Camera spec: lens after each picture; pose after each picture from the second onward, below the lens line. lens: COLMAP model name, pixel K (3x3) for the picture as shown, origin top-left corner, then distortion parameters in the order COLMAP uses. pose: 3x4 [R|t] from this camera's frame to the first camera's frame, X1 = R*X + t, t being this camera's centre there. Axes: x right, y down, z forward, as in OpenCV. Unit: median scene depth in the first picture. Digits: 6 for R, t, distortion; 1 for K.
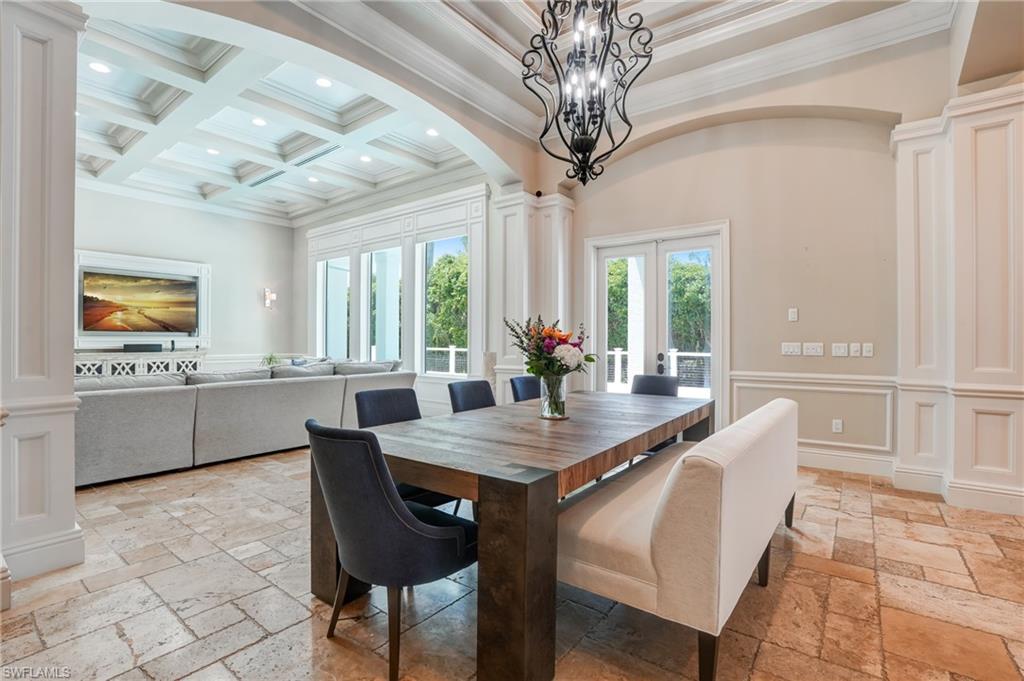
lens RADIAL K [[474.5, 0, 509.0], [0, 474.5, 341.2], [0, 0, 1]] dist [-0.055175, 0.012378]
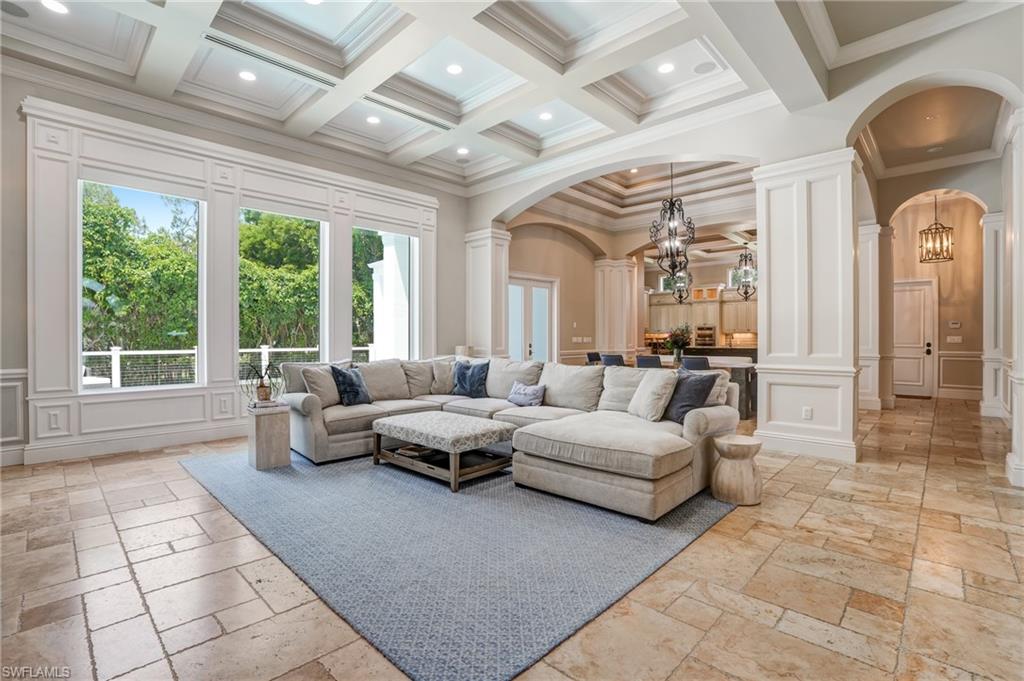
lens RADIAL K [[474.5, 0, 520.3], [0, 474.5, 341.5], [0, 0, 1]] dist [-0.055175, 0.012378]
pose [[0.089528, -0.012310, 0.995908, -0.919340], [0.005249, 0.999916, 0.011888, -0.003733], [-0.995970, 0.004163, 0.089585, 0.531009]]
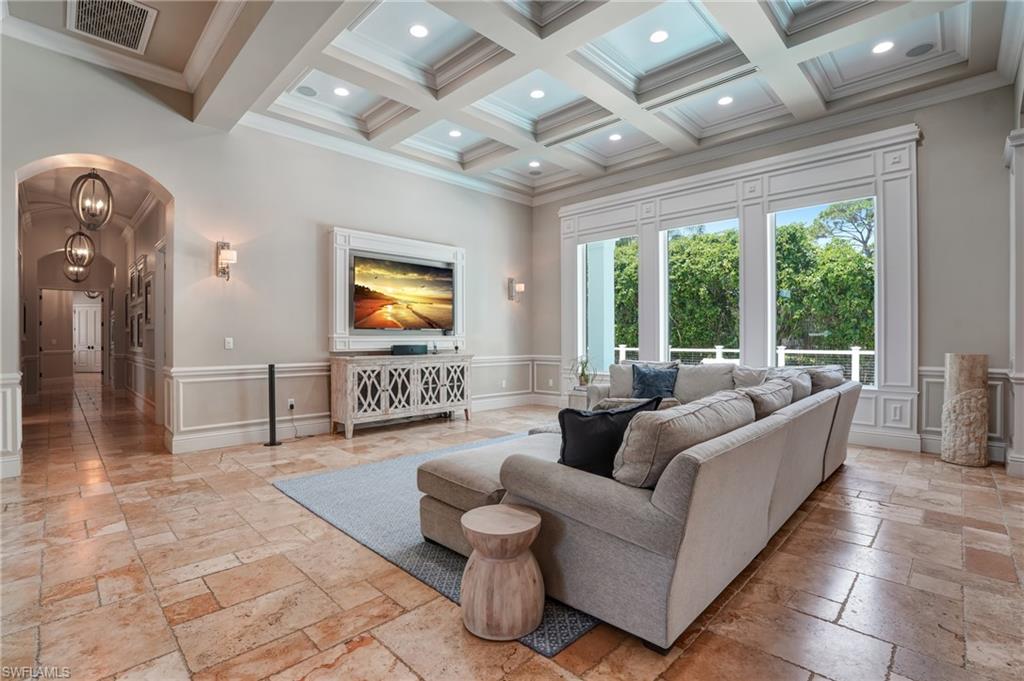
lens RADIAL K [[474.5, 0, 494.8], [0, 474.5, 339.4], [0, 0, 1]] dist [-0.055175, 0.012378]
pose [[0.989678, -0.002272, -0.143294, -0.512702], [0.002277, 0.999997, -0.000131, -0.003131], [0.143294, -0.000197, 0.989680, 0.184239]]
